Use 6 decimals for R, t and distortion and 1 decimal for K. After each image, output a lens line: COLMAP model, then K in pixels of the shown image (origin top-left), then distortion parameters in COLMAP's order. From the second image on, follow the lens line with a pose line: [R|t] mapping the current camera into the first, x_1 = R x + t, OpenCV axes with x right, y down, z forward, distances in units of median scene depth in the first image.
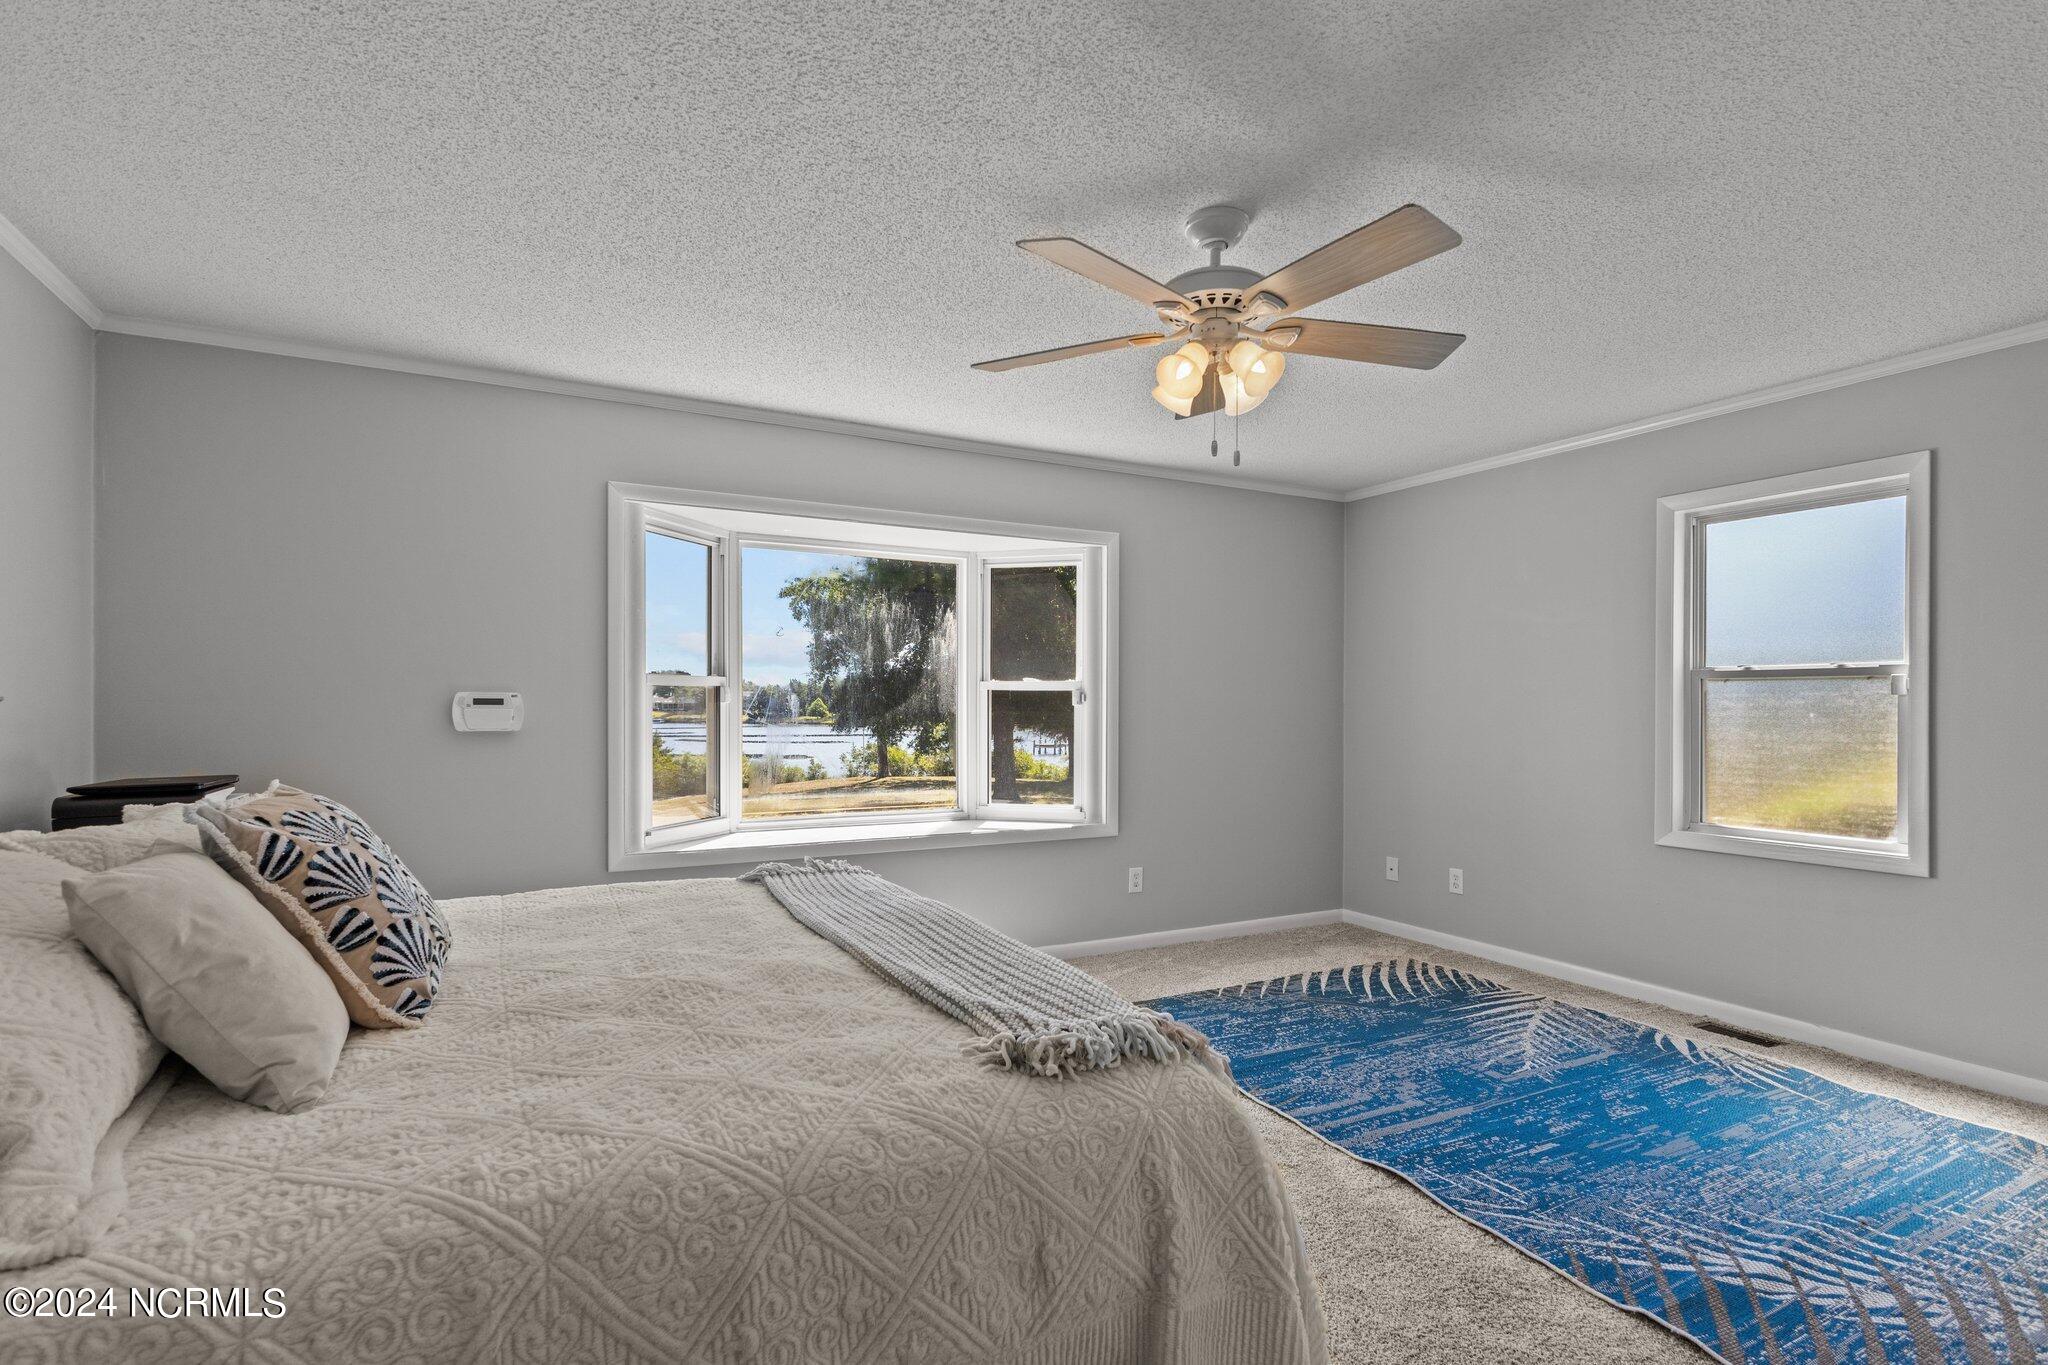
lens RADIAL K [[982.6, 0, 1026.4], [0, 982.6, 710.9], [0, 0, 1]] dist [0.000019, 0.000154]
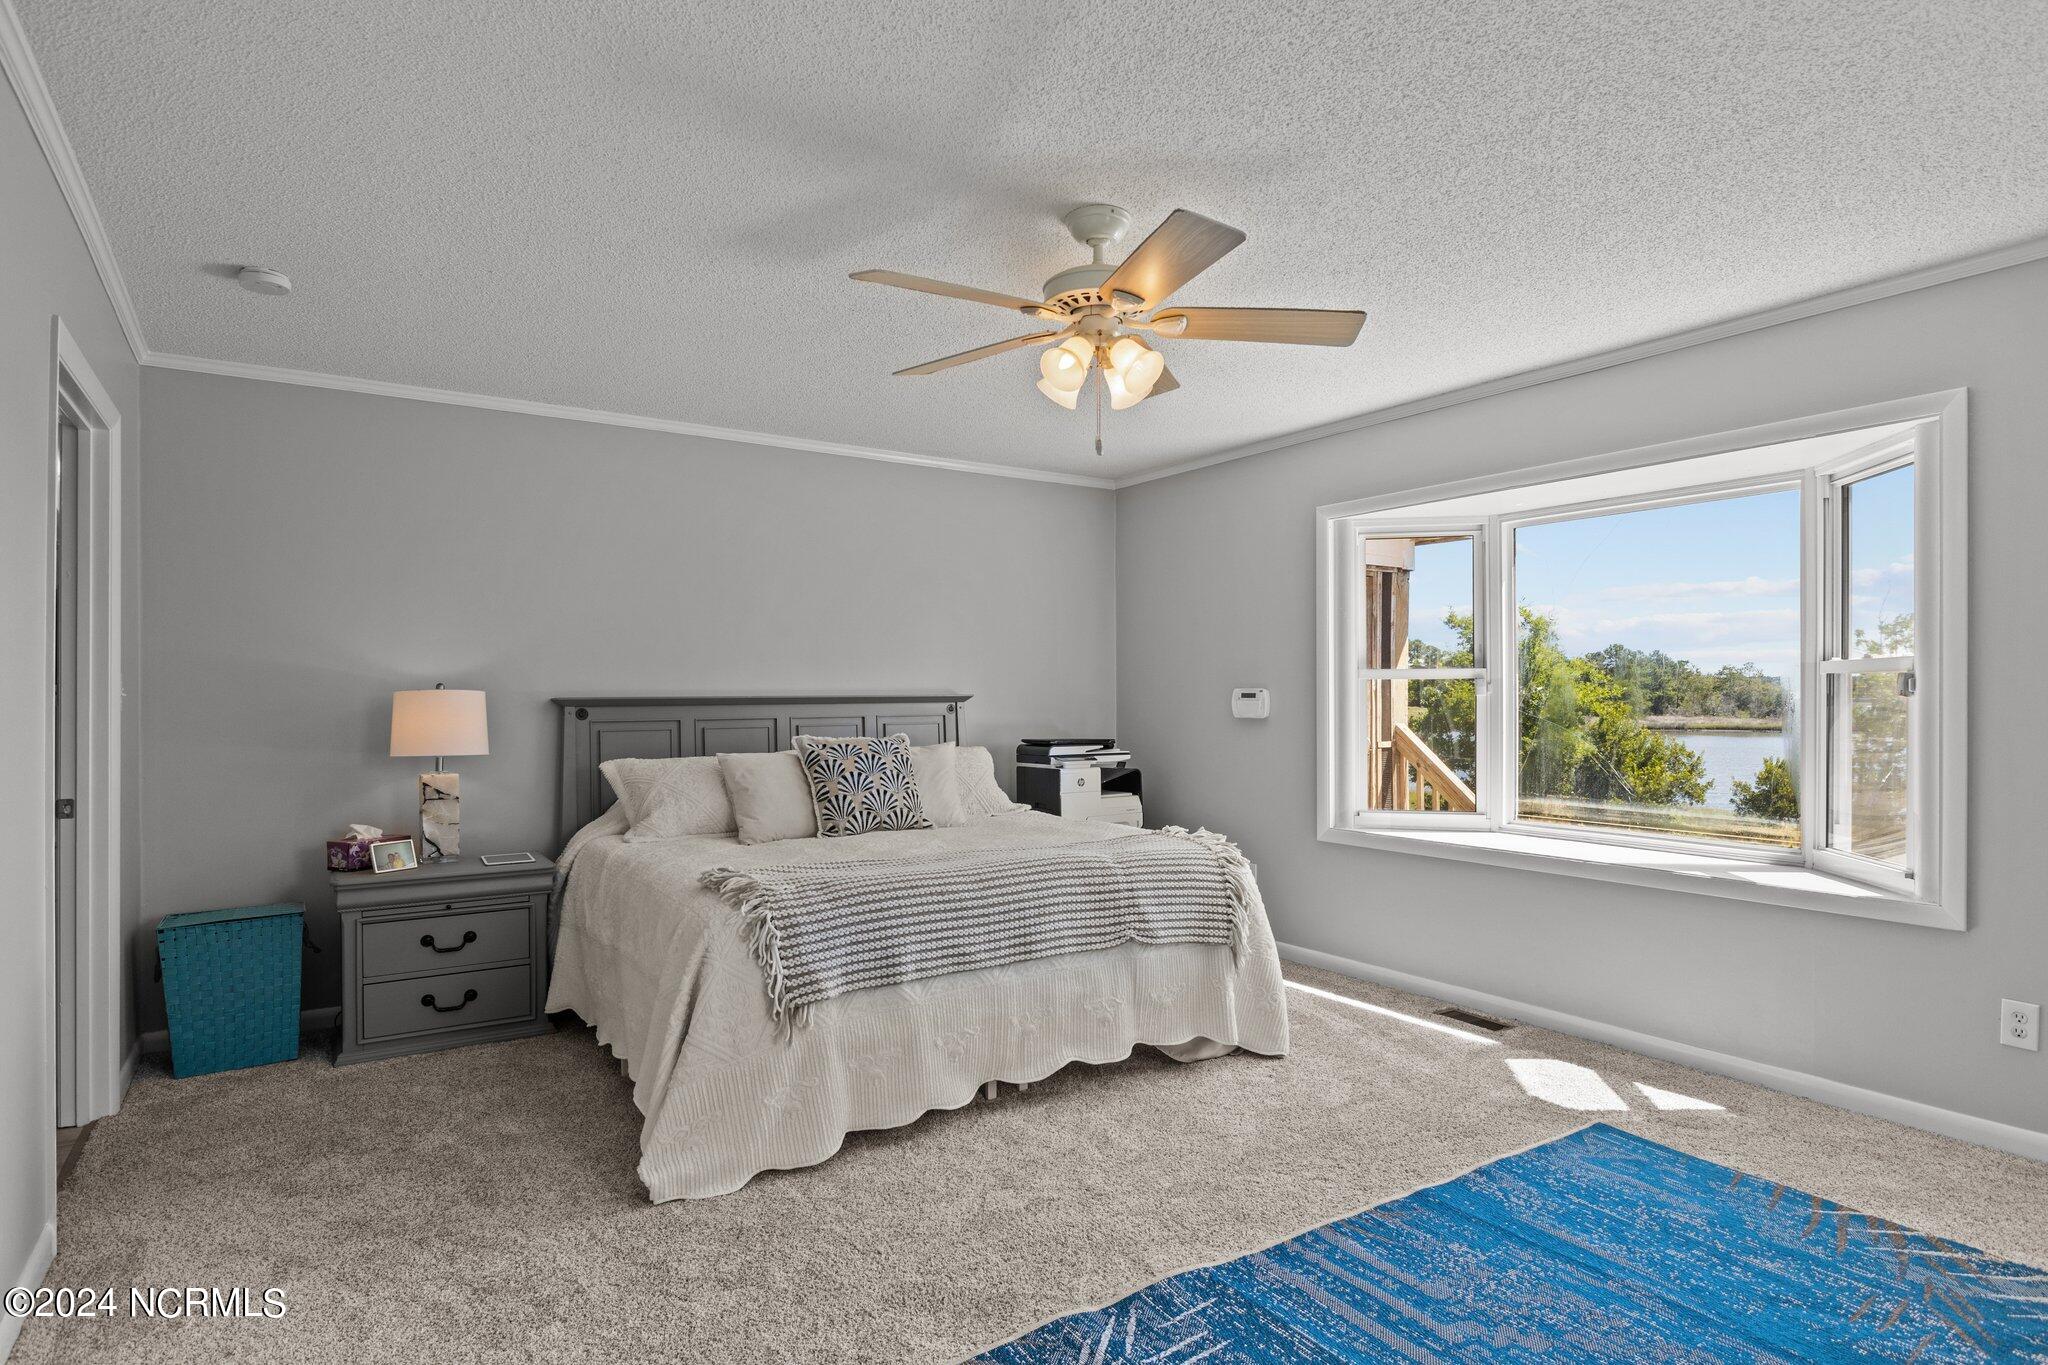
lens RADIAL K [[1102.6, 0, 1024.0], [0, 1102.6, 682.5], [0, 0, 1]] dist [-0.002038, -0.000453]
pose [[0.098583, -0.011786, -0.995059, 0.906064], [-0.002208, 0.999925, -0.012063, -0.008400], [0.995126, 0.003386, 0.098550, 0.551774]]
